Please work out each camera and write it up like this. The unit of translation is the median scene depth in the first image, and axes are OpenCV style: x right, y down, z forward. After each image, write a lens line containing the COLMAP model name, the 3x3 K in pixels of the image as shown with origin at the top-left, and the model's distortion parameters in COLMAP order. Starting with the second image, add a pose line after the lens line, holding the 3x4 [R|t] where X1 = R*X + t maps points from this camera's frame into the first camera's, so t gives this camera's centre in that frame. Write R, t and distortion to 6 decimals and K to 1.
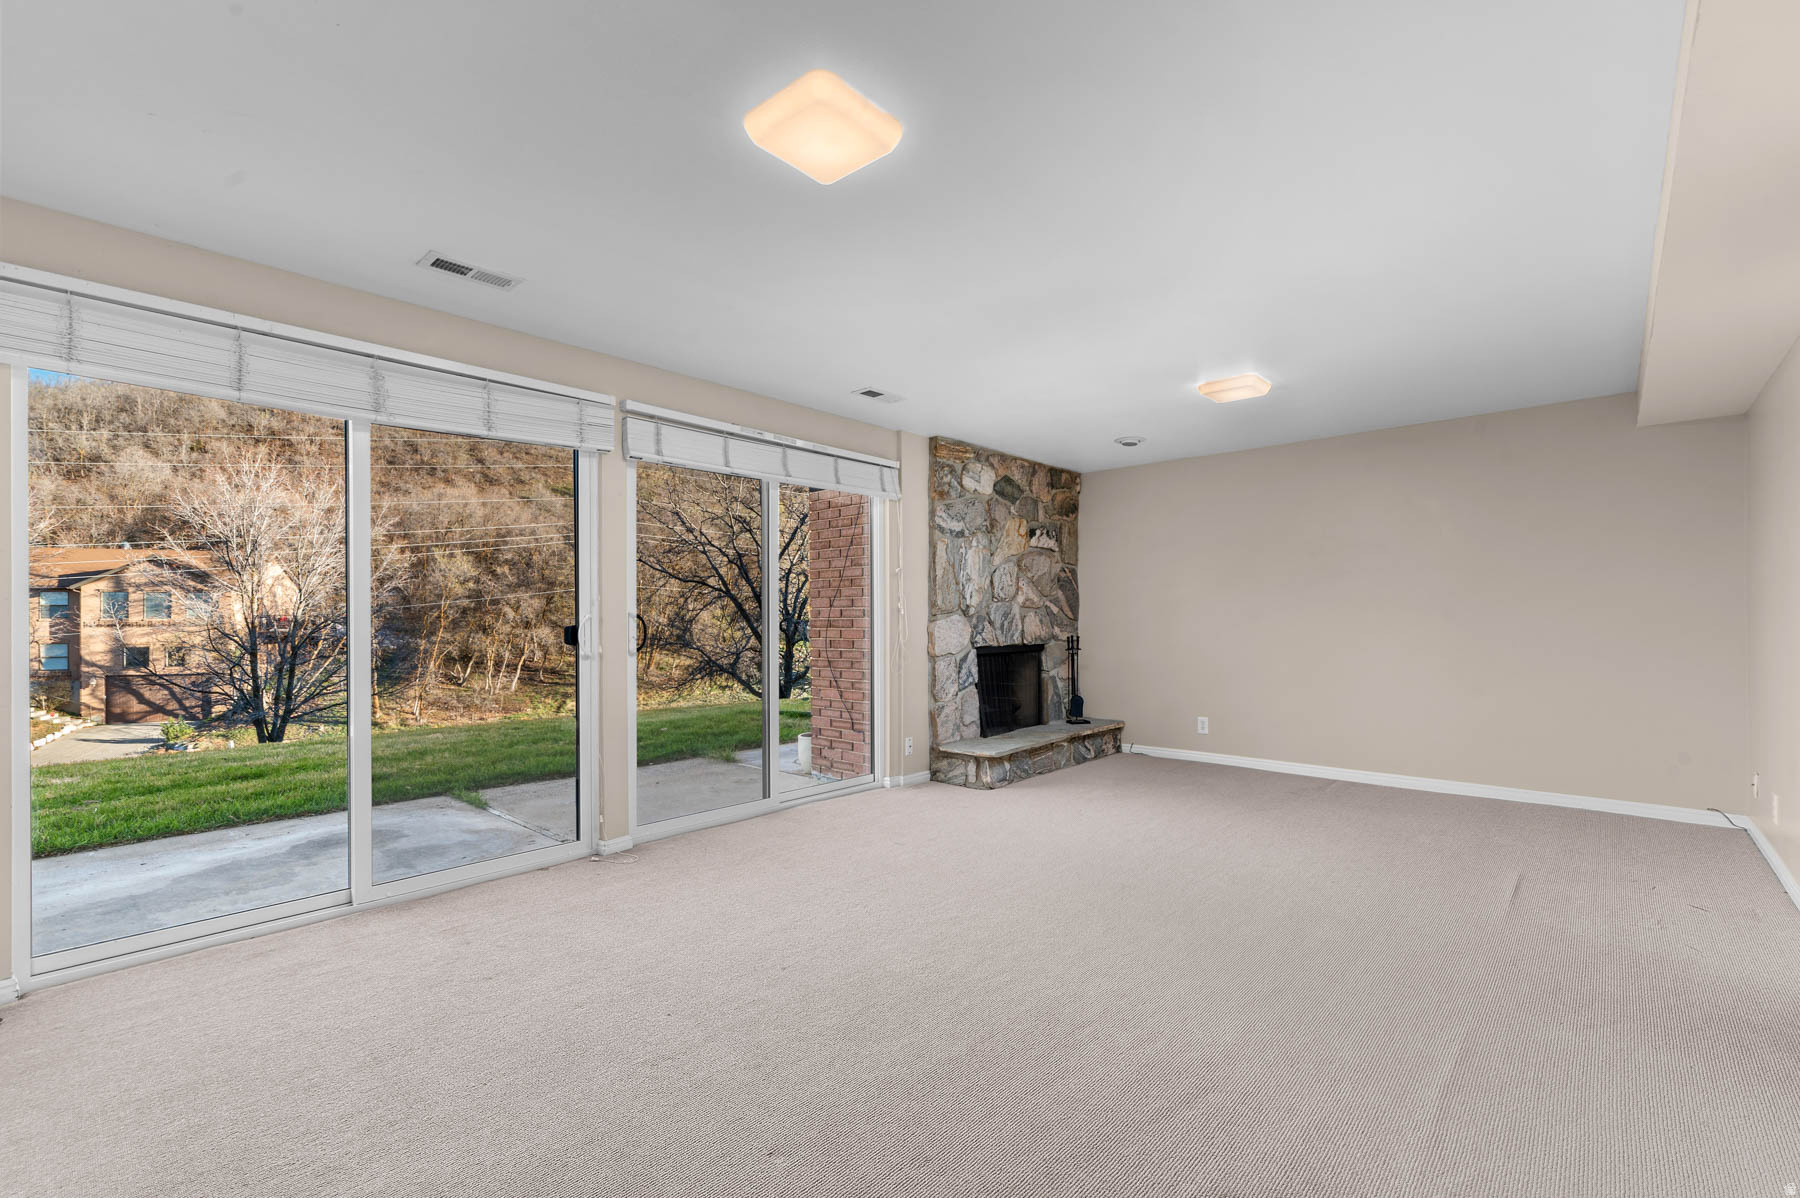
lens RADIAL K [[784.5, 0, 905.6], [0, 784.5, 606.0], [0, 0, 1]] dist [0.003843, -0.001077]
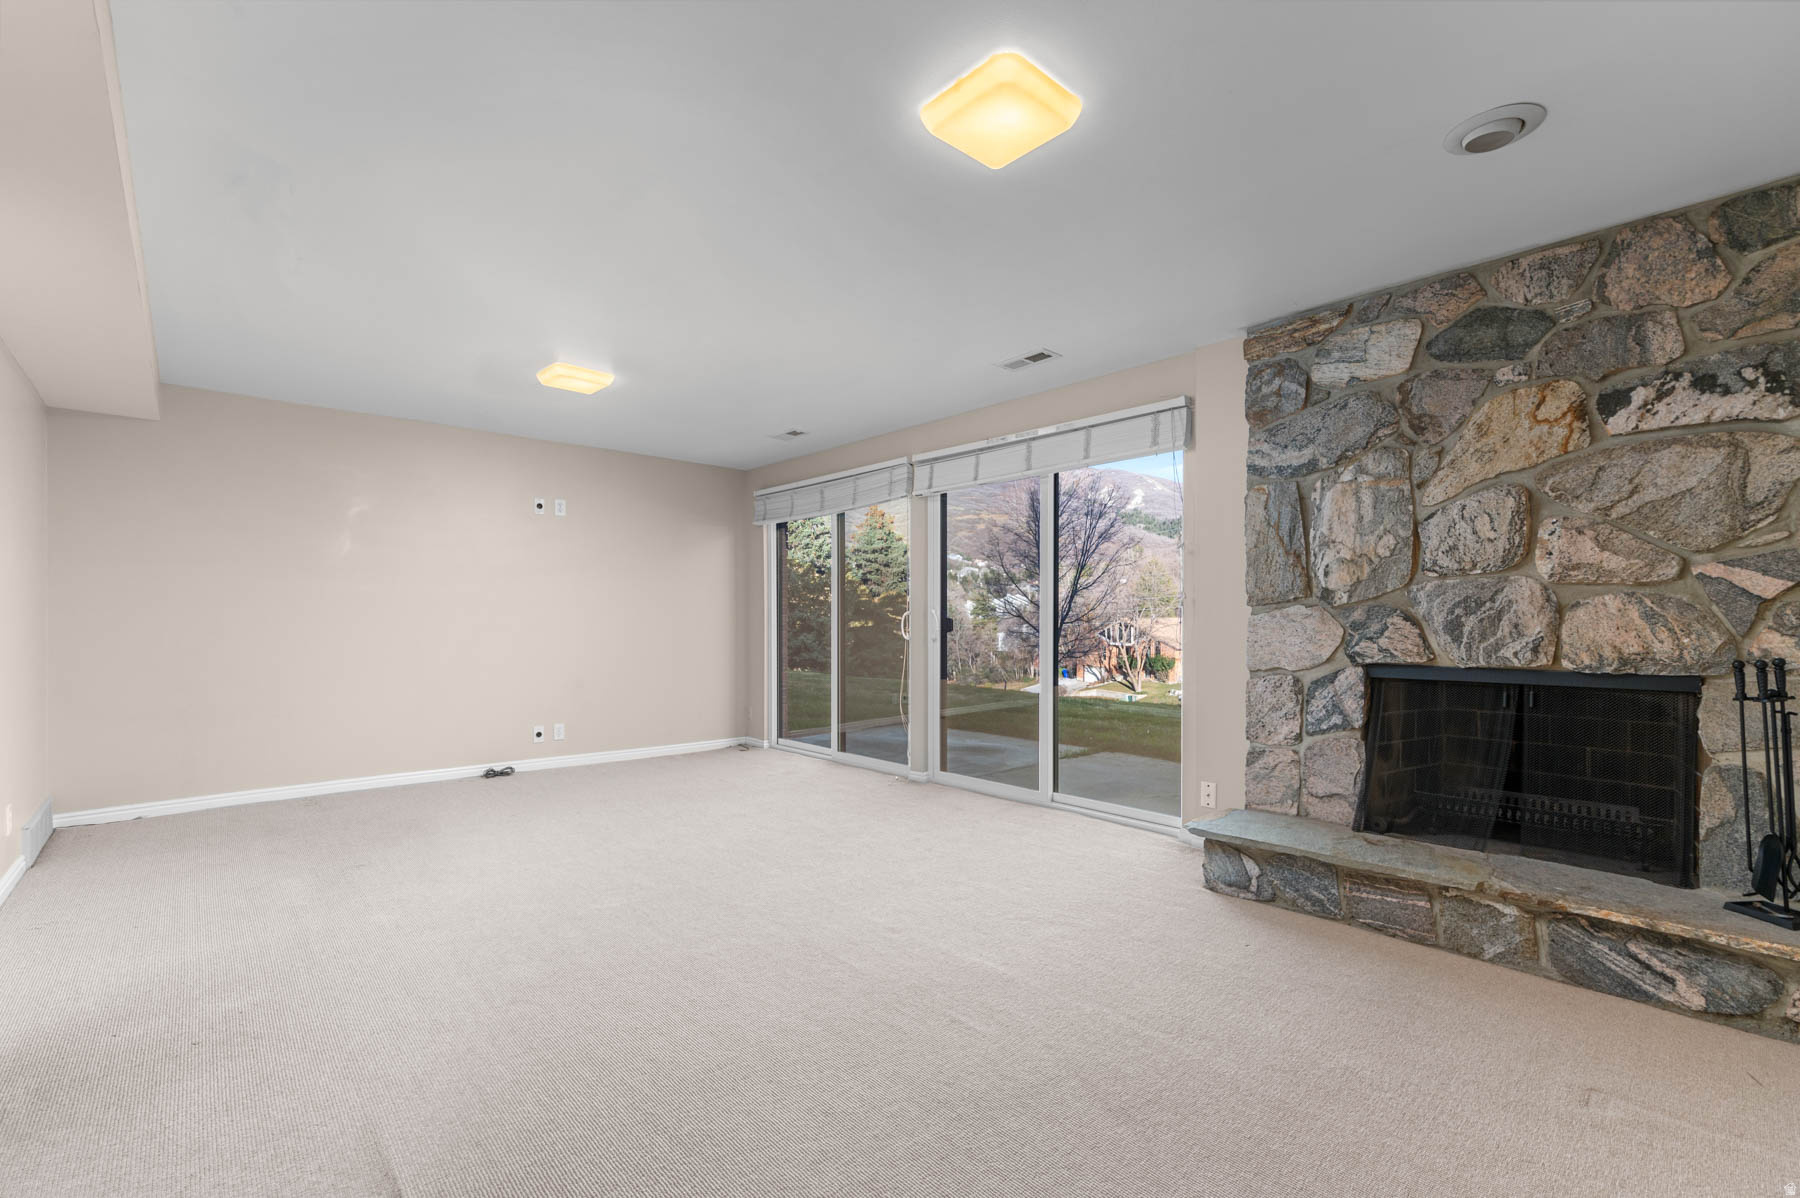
lens RADIAL K [[784.5, 0, 909.4], [0, 784.5, 601.2], [0, 0, 1]] dist [0.003843, -0.001077]
pose [[-0.104871, -0.015782, -0.994361, 0.667350], [0.018436, 0.999671, -0.017810, 0.012750], [0.994315, -0.020199, -0.104546, 0.741367]]
